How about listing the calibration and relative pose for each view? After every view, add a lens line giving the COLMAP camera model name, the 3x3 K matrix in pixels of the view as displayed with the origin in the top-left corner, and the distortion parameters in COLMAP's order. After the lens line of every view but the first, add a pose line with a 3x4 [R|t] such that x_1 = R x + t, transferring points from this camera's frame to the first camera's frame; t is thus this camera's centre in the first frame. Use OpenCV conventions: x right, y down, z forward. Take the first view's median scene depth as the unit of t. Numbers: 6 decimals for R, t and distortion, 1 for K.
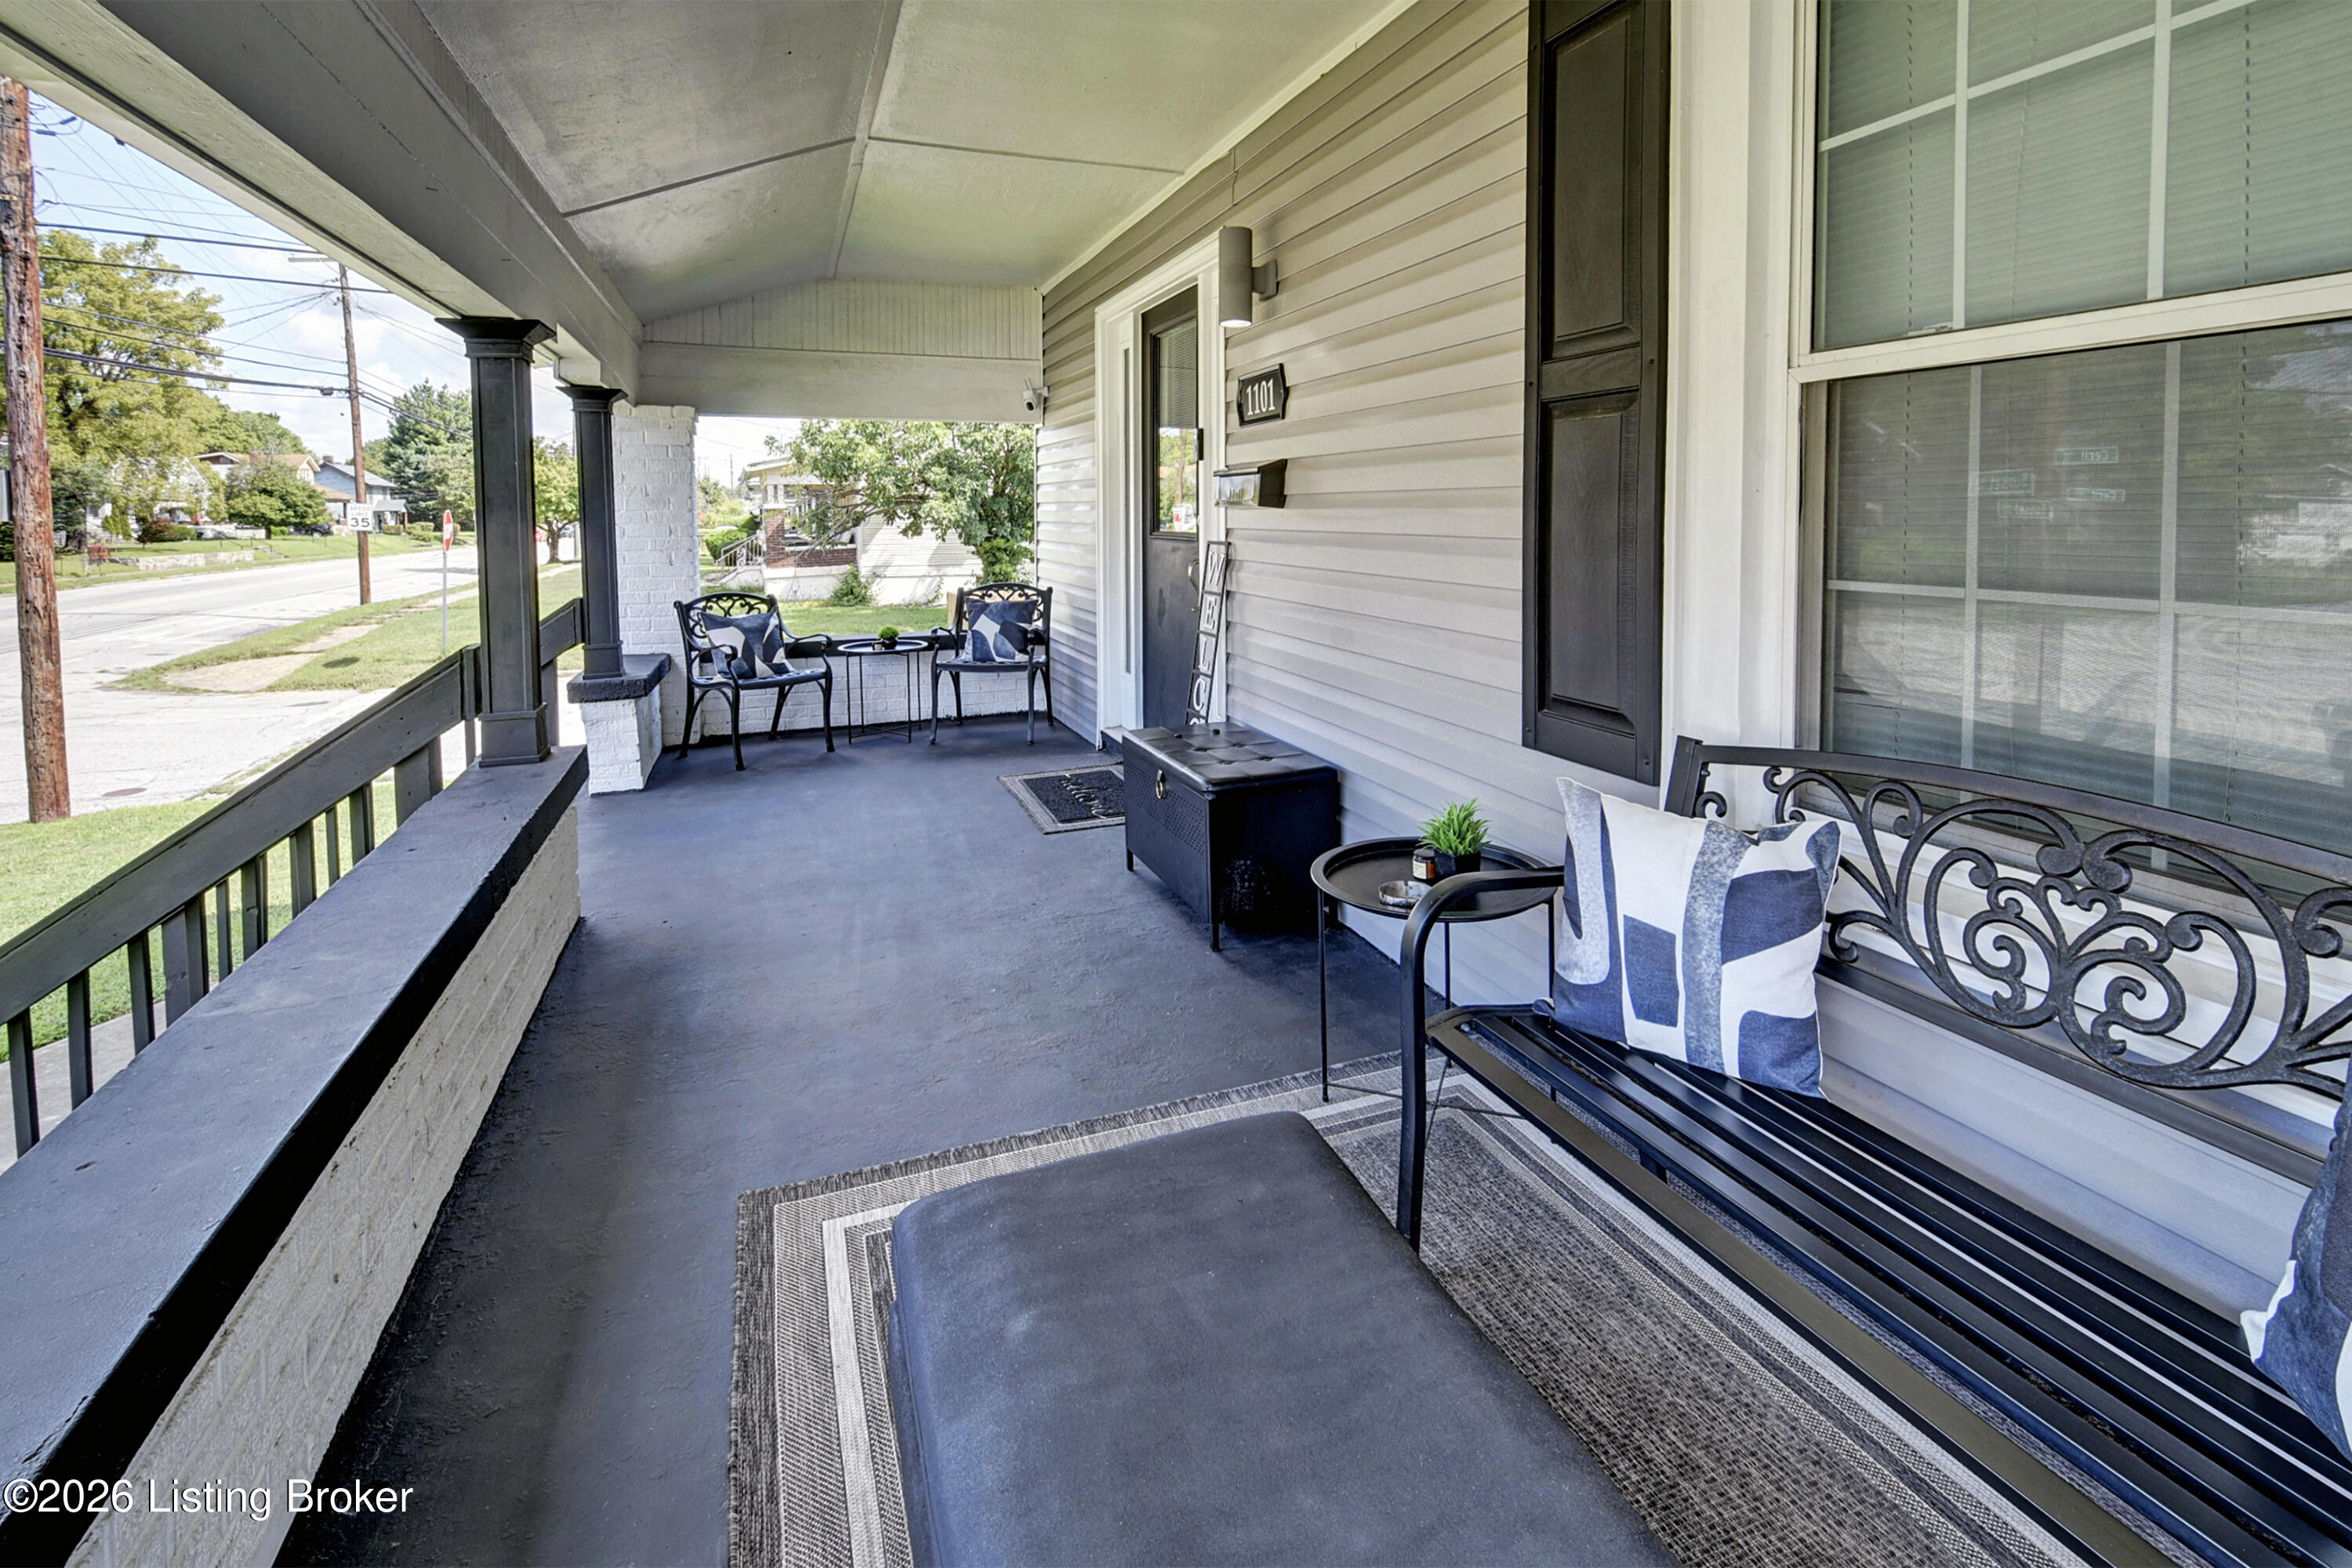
lens RADIAL K [[1032.1, 0, 1142.7], [0, 1032.1, 787.9], [0, 0, 1]] dist [0.000523, 0.000020]
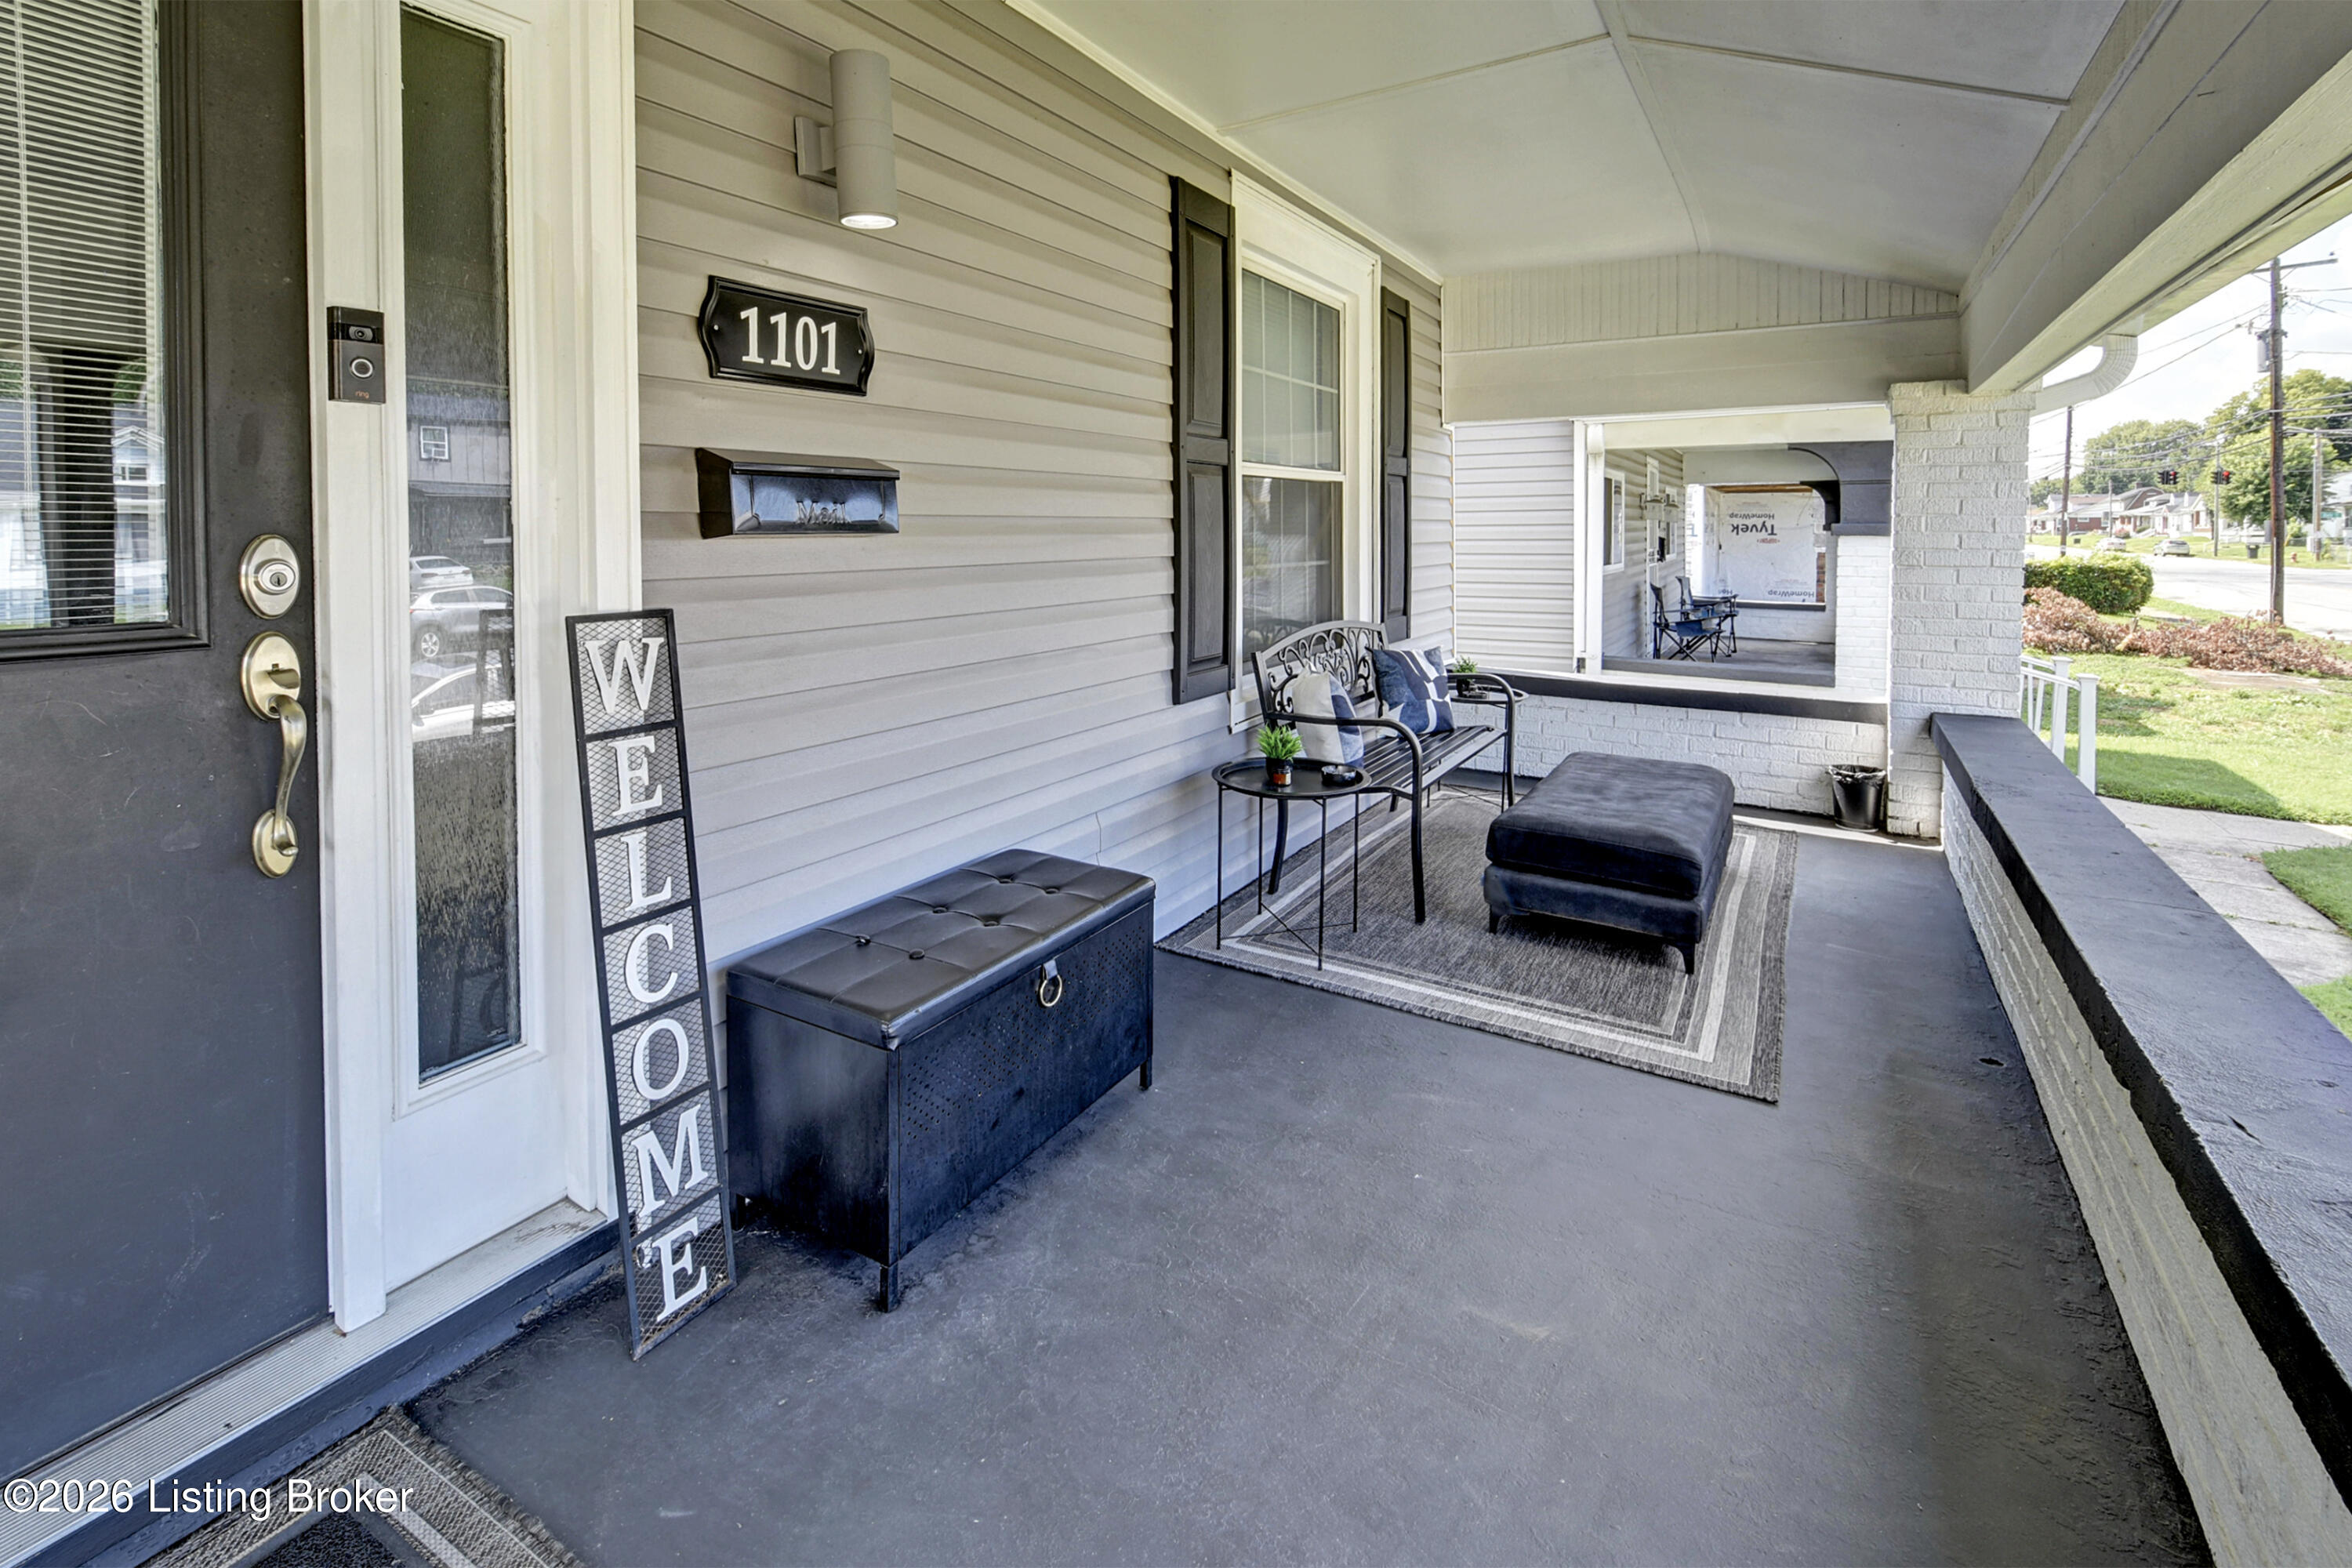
lens RADIAL K [[1032.1, 0, 1142.7], [0, 1032.1, 787.9], [0, 0, 1]] dist [0.000523, 0.000020]
pose [[-0.617397, -0.183832, 0.764871, -0.496963], [0.209142, 0.898960, 0.384877, -0.348704], [-0.758341, 0.397588, -0.516568, 1.292116]]
